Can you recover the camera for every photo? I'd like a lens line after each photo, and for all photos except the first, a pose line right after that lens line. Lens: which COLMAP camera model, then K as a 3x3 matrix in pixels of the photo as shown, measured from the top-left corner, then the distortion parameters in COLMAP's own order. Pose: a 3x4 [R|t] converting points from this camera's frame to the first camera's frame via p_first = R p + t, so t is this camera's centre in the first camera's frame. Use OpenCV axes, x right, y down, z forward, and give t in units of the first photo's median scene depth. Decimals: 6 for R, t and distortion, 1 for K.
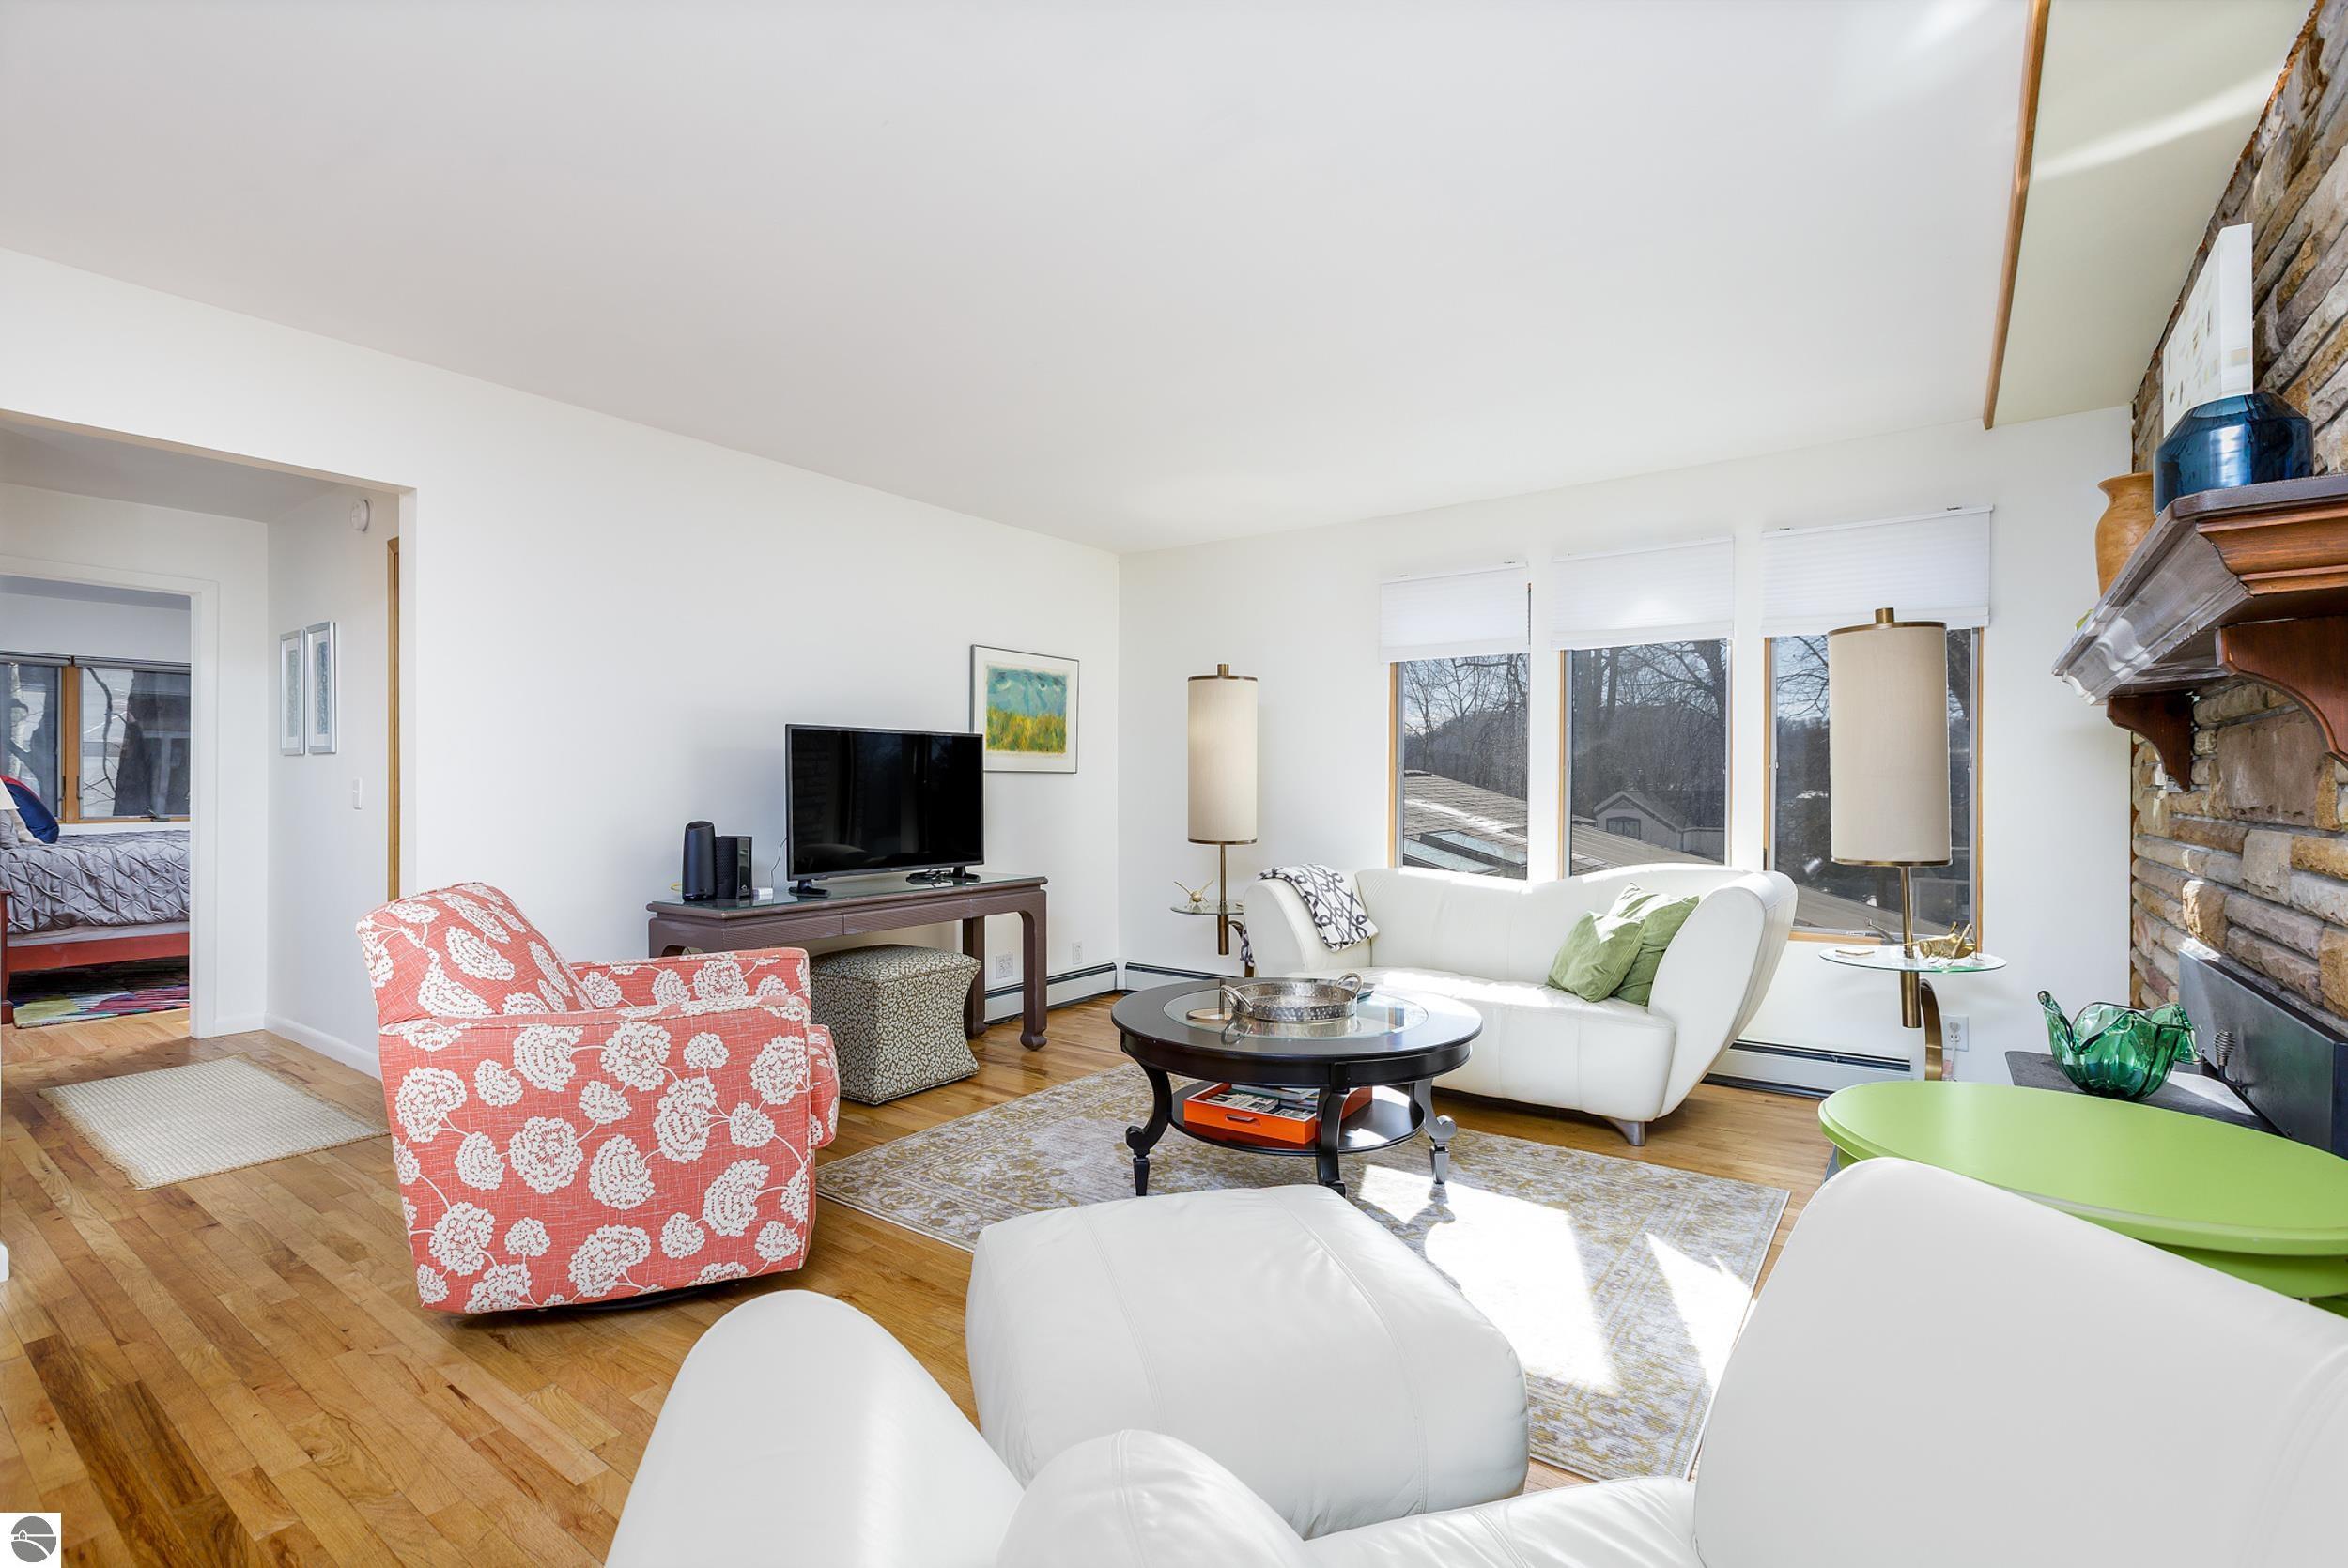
lens RADIAL K [[1061.2, 0, 1176.0], [0, 1061.2, 788.5], [0, 0, 1]] dist [-0.002964, 0.000073]
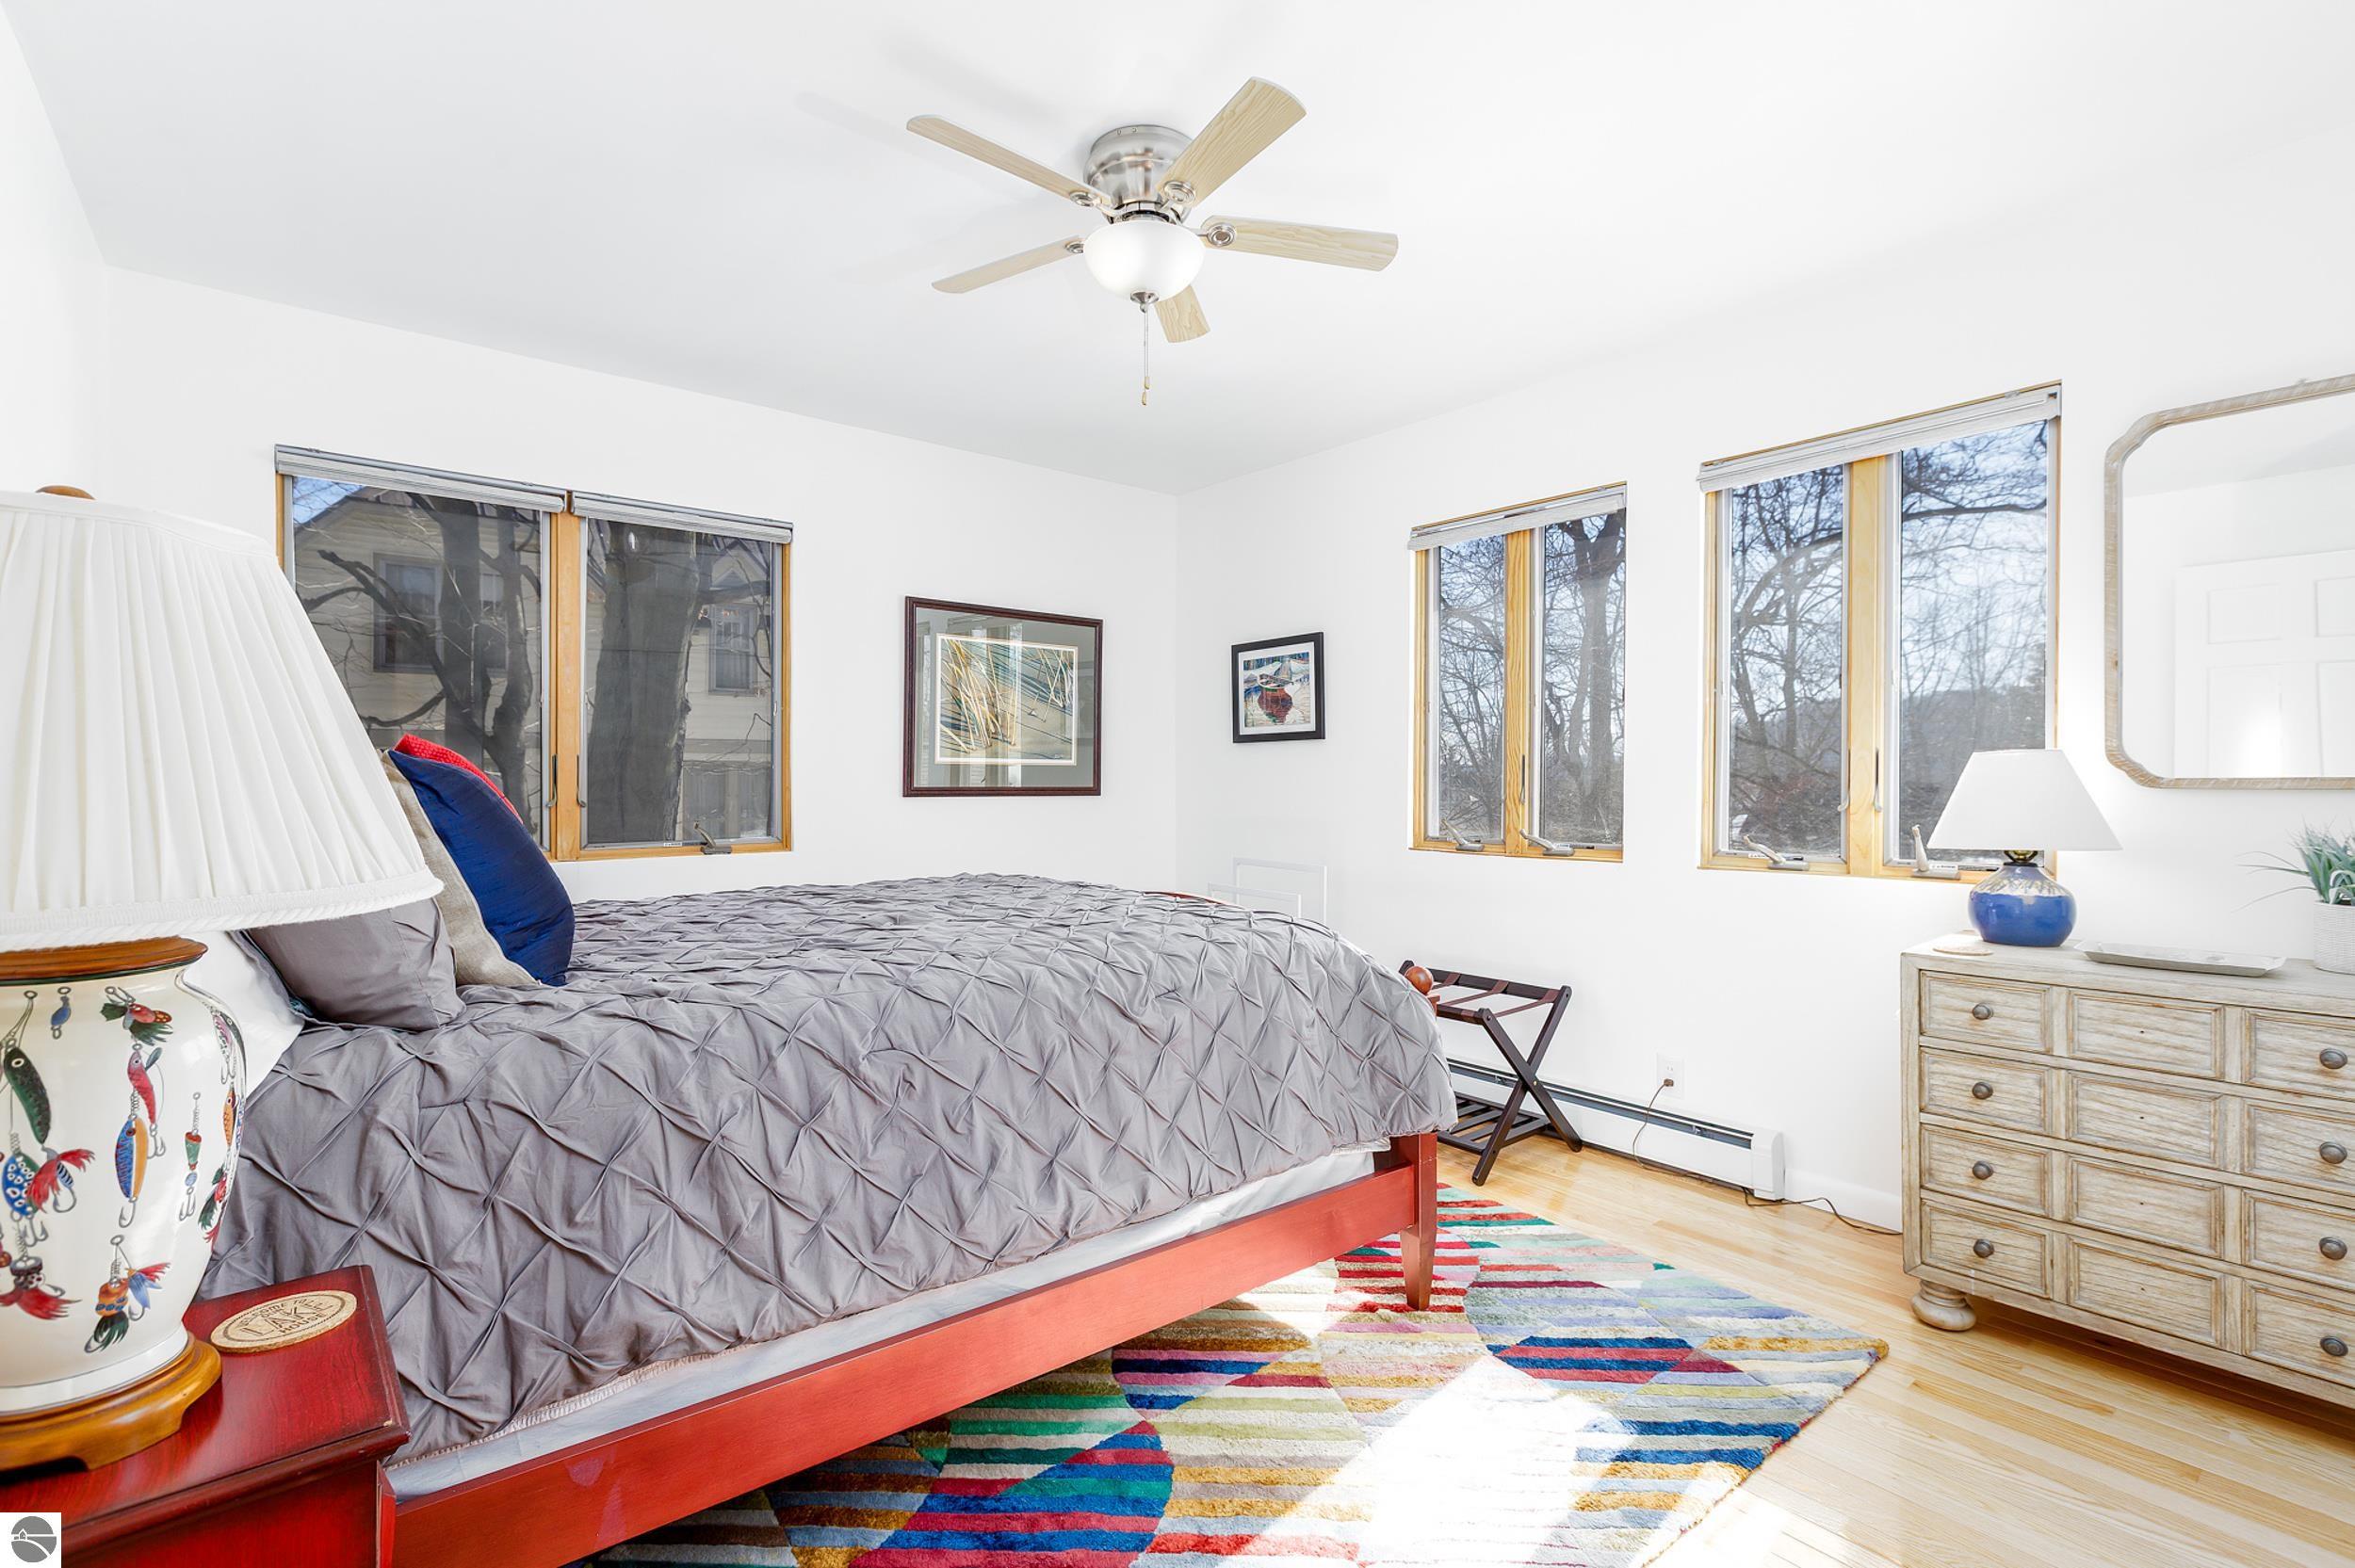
lens RADIAL K [[1064.4, 0, 1174.2], [0, 1064.4, 792.2], [0, 0, 1]] dist [-0.002964, 0.000073]
pose [[0.967144, 0.000026, -0.254228, -0.853882], [0.001107, 0.999990, 0.004315, 0.001482], [0.254225, -0.004455, 0.967135, 0.788936]]
